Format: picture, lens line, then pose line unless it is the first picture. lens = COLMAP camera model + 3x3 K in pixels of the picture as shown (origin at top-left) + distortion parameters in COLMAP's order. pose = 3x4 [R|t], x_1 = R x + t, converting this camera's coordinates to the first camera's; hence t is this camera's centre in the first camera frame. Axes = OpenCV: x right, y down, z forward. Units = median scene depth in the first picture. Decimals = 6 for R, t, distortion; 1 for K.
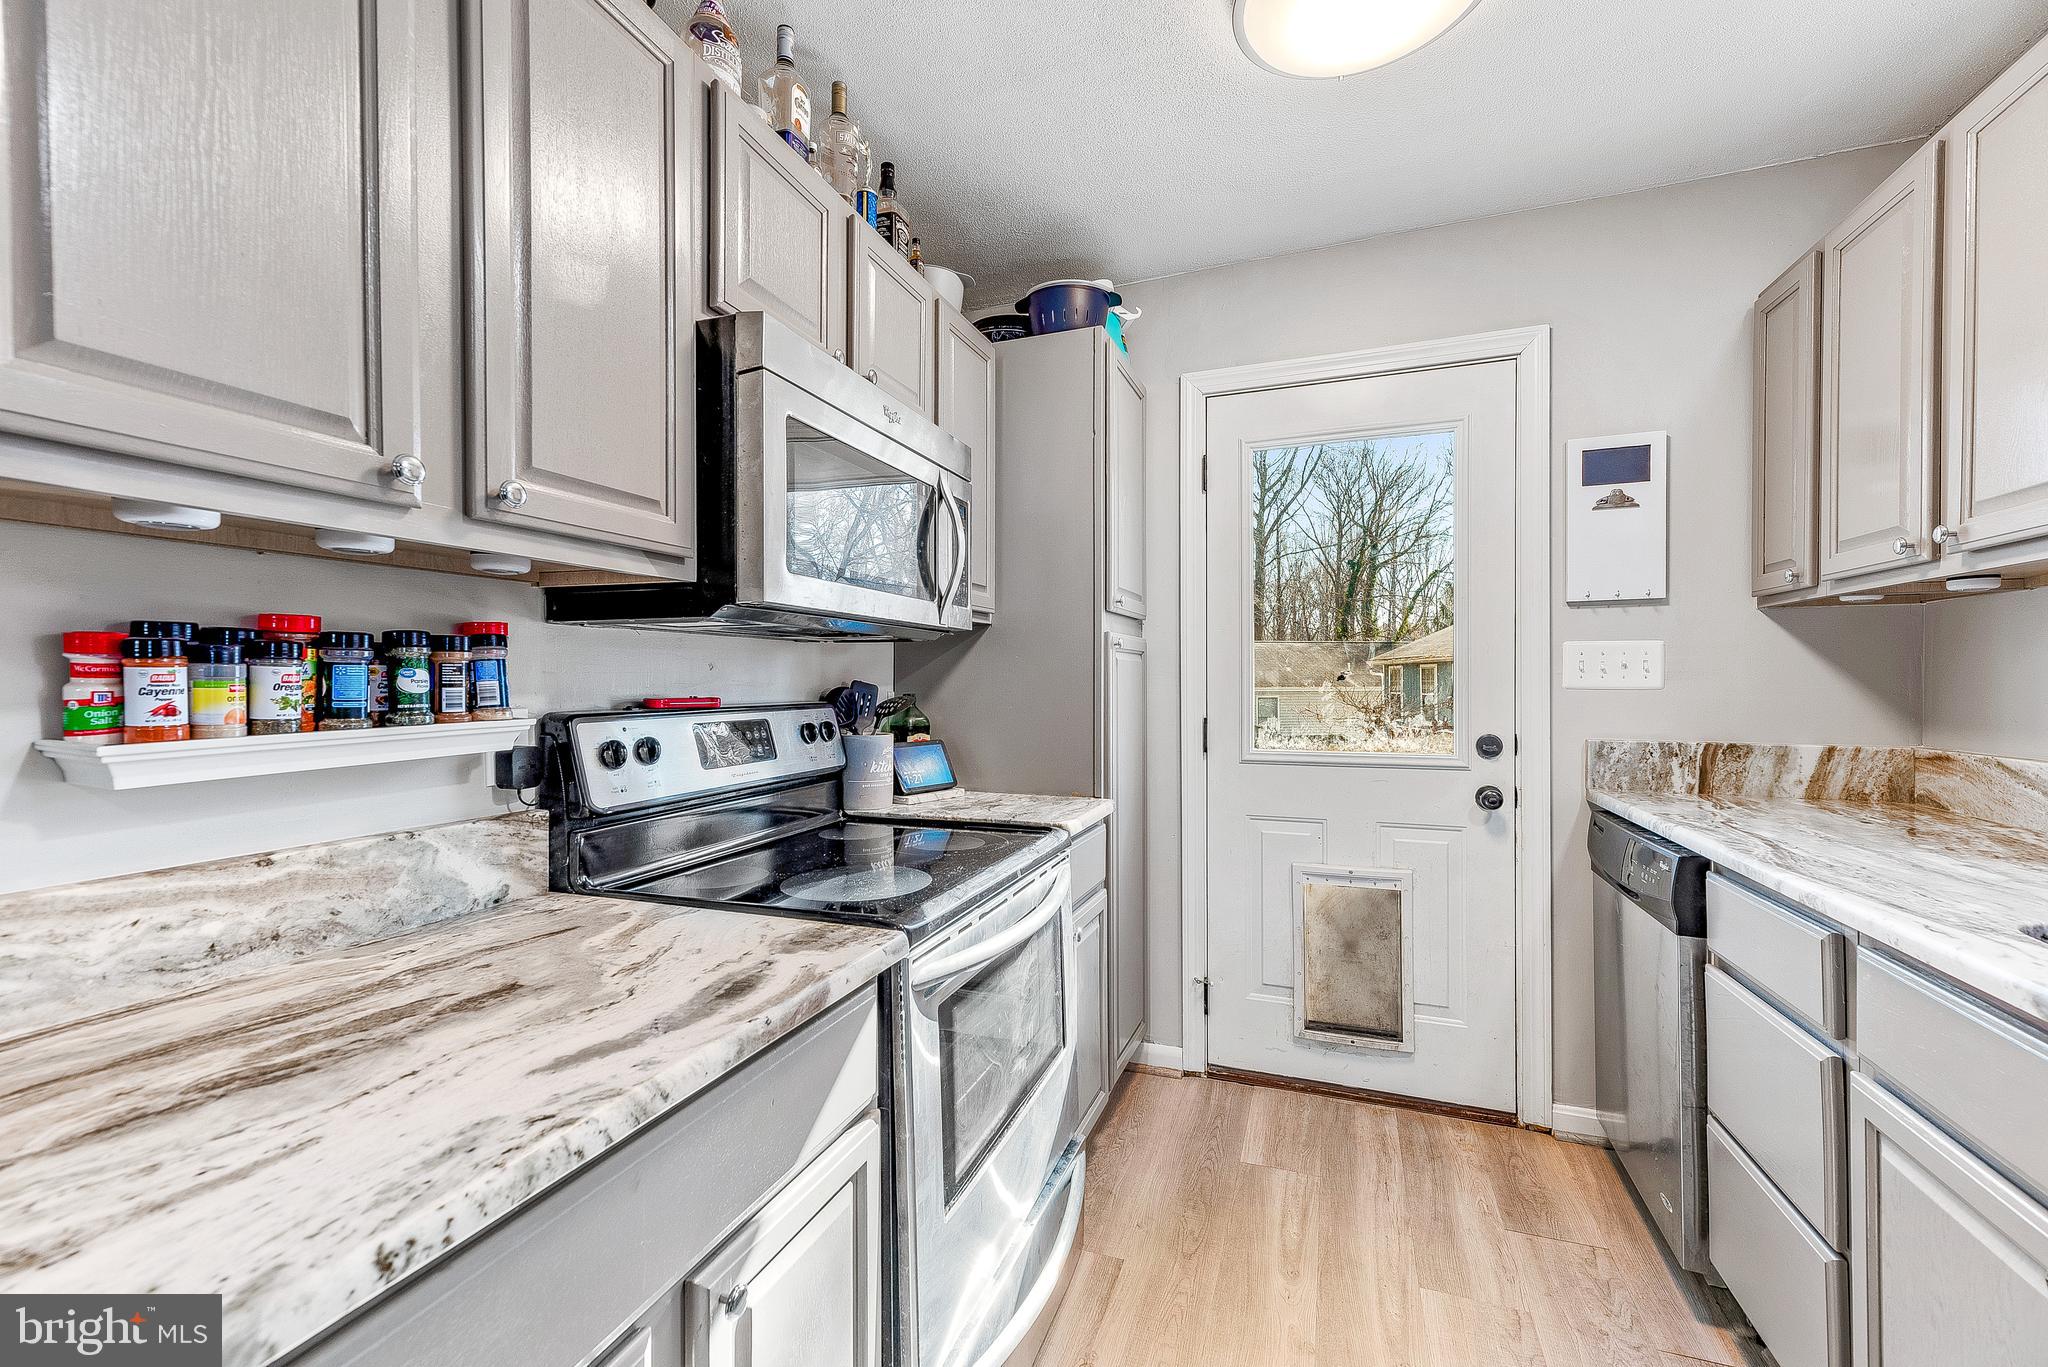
lens RADIAL K [[848.2, 0, 1012.9], [0, 848.2, 690.8], [0, 0, 1]] dist [0.012818, -0.000049]
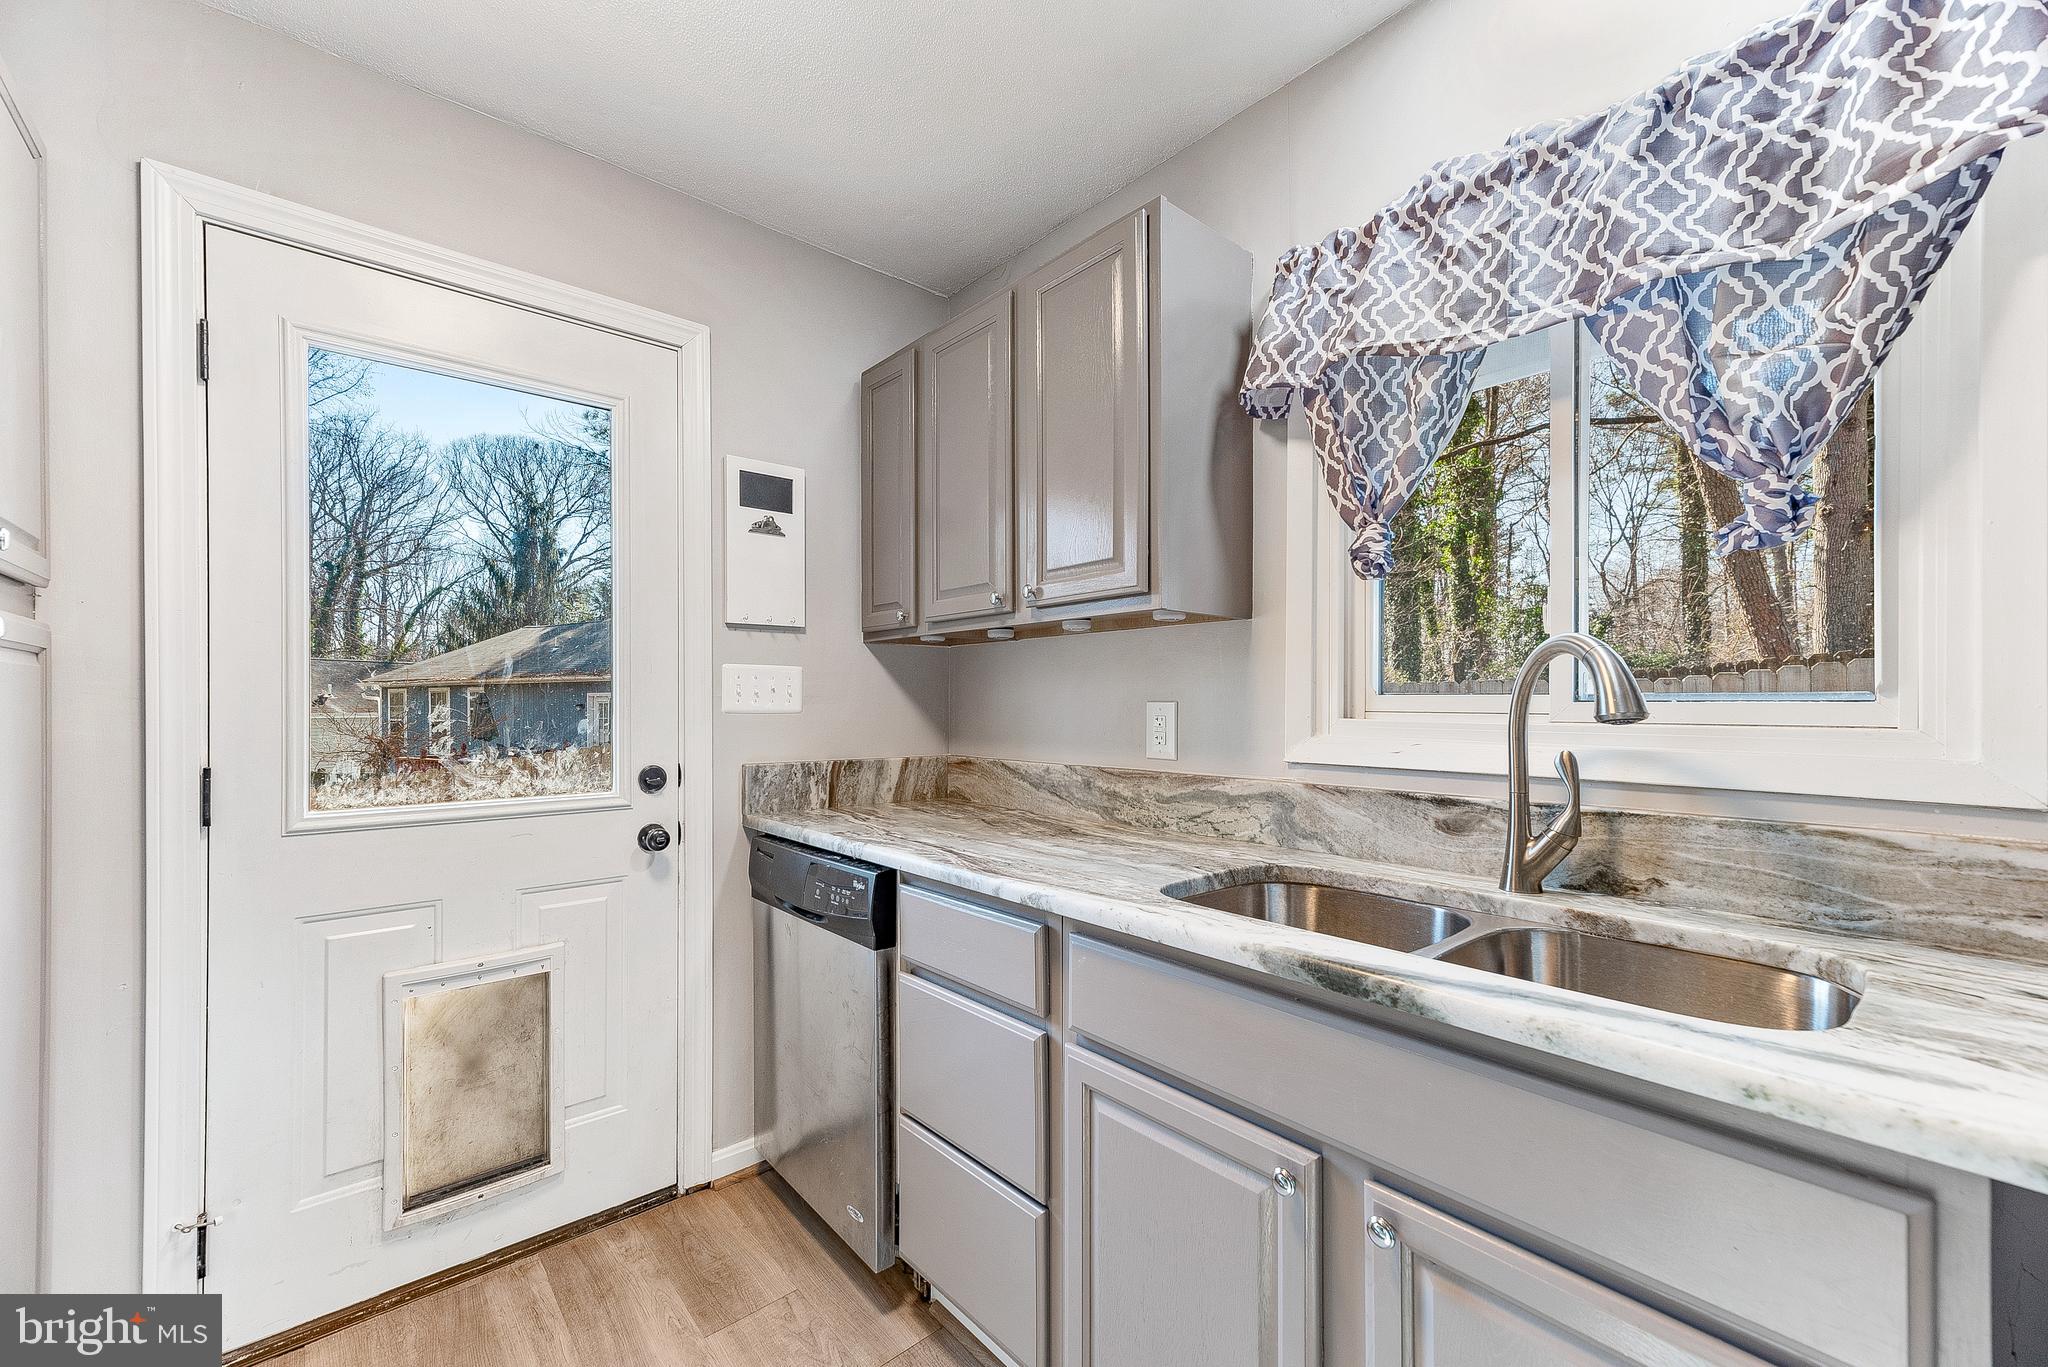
lens RADIAL K [[828.7, 0, 1018.3], [0, 828.7, 701.7], [0, 0, 1]] dist [0.010218, 0.000112]
pose [[0.477722, 0.003752, 0.878503, -0.016270], [0.010769, 0.999891, -0.010126, -0.002193], [-0.878445, 0.014298, 0.477629, 0.281422]]
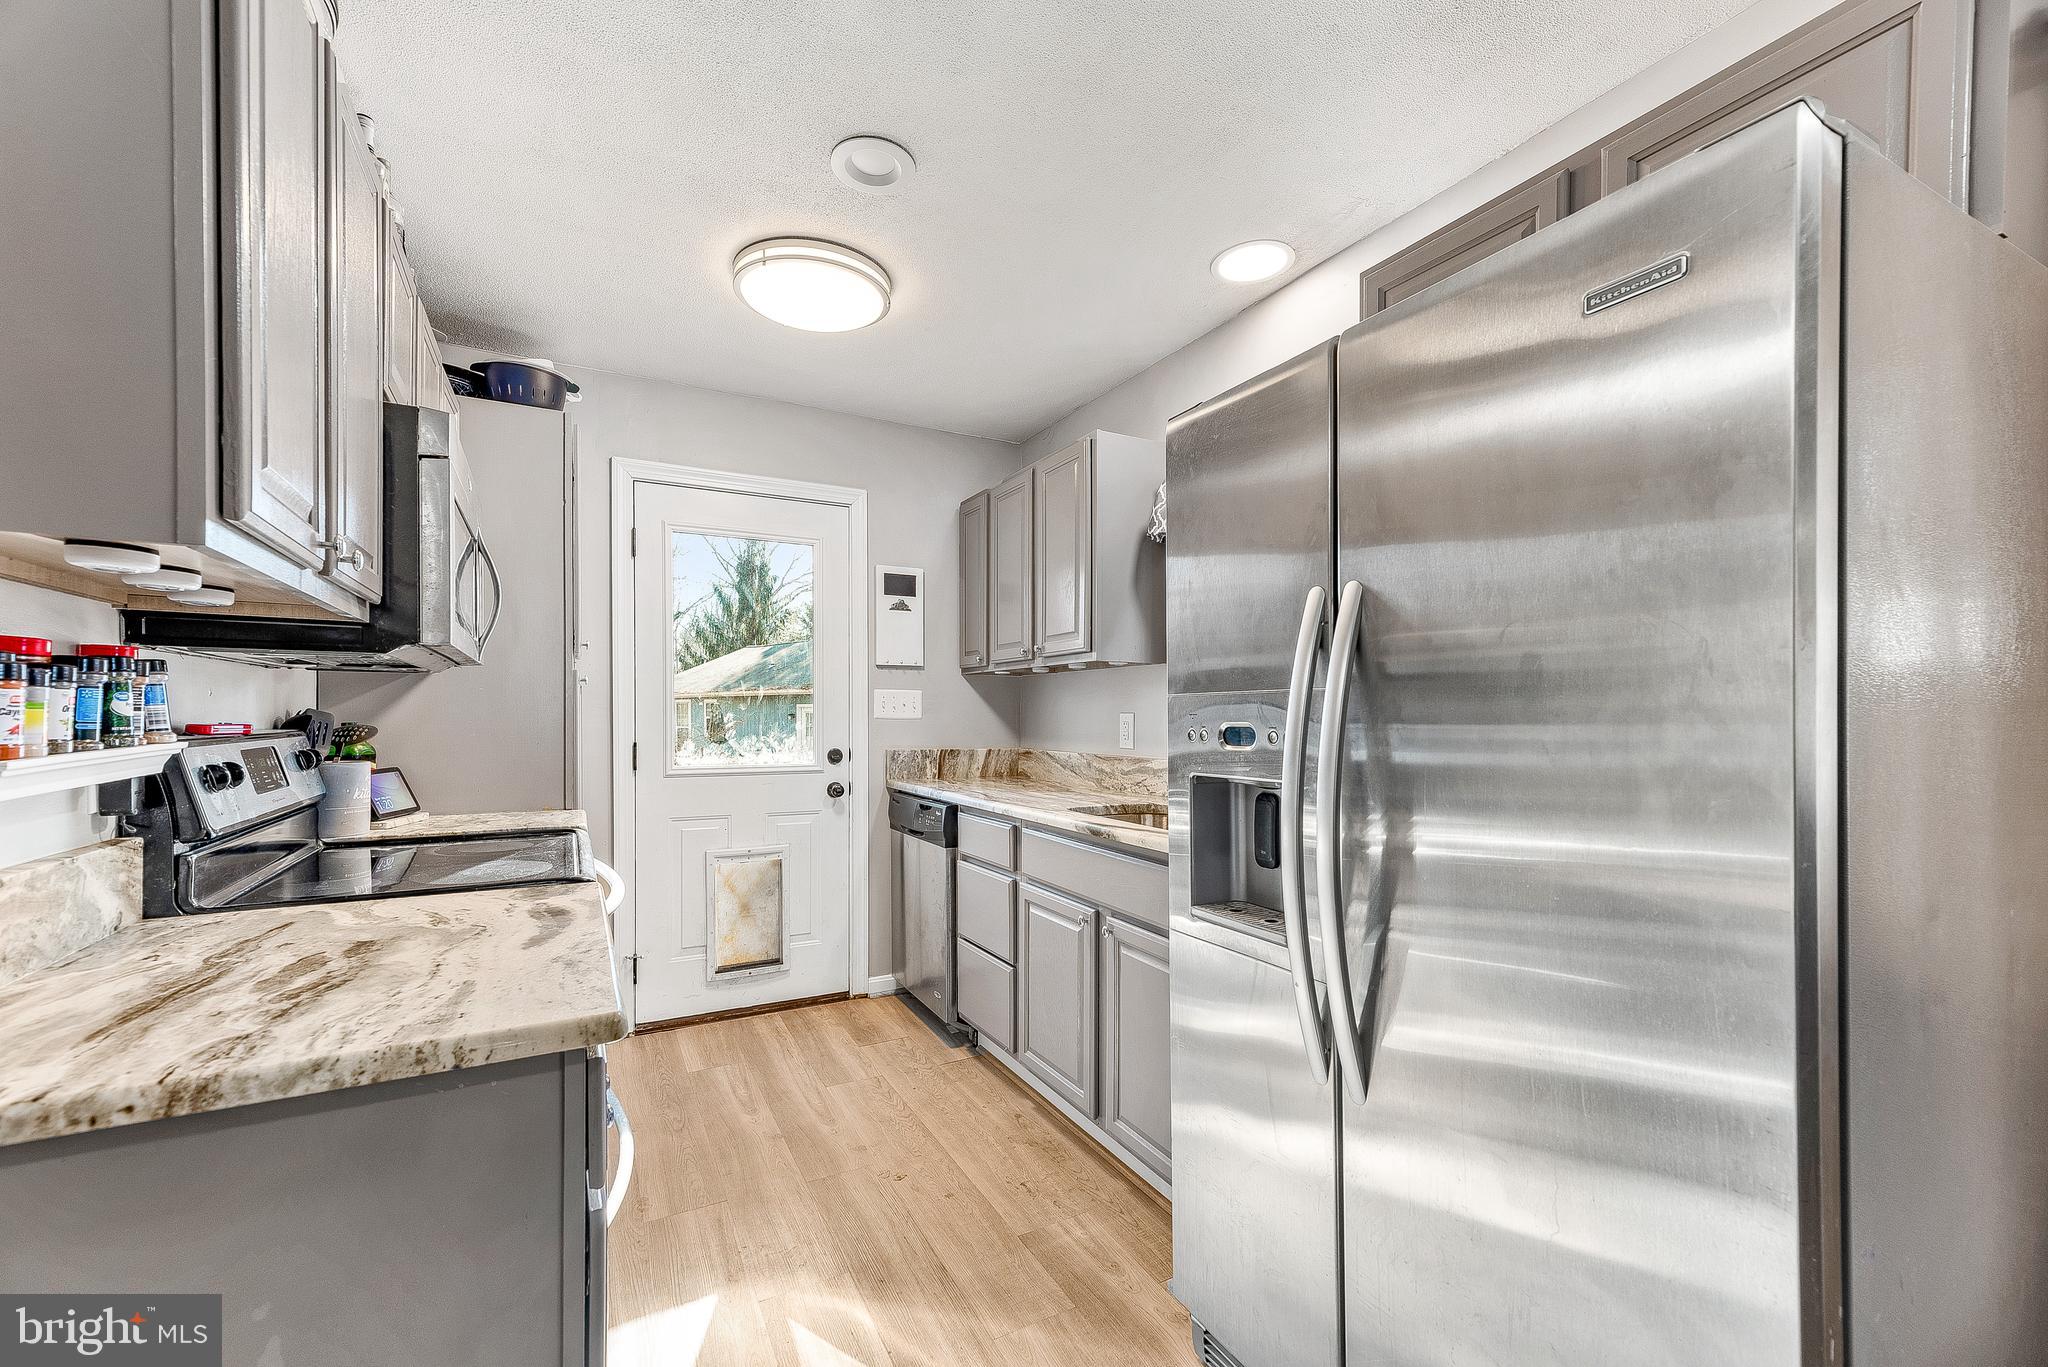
lens RADIAL K [[830.1, 0, 1024.6], [0, 830.1, 732.8], [0, 0, 1]] dist [0.000416, 0.000033]
pose [[0.650295, -0.011040, 0.759602, -0.386427], [0.003474, 0.999927, 0.011559, 0.007646], [-0.759674, -0.004878, 0.650286, -0.251508]]
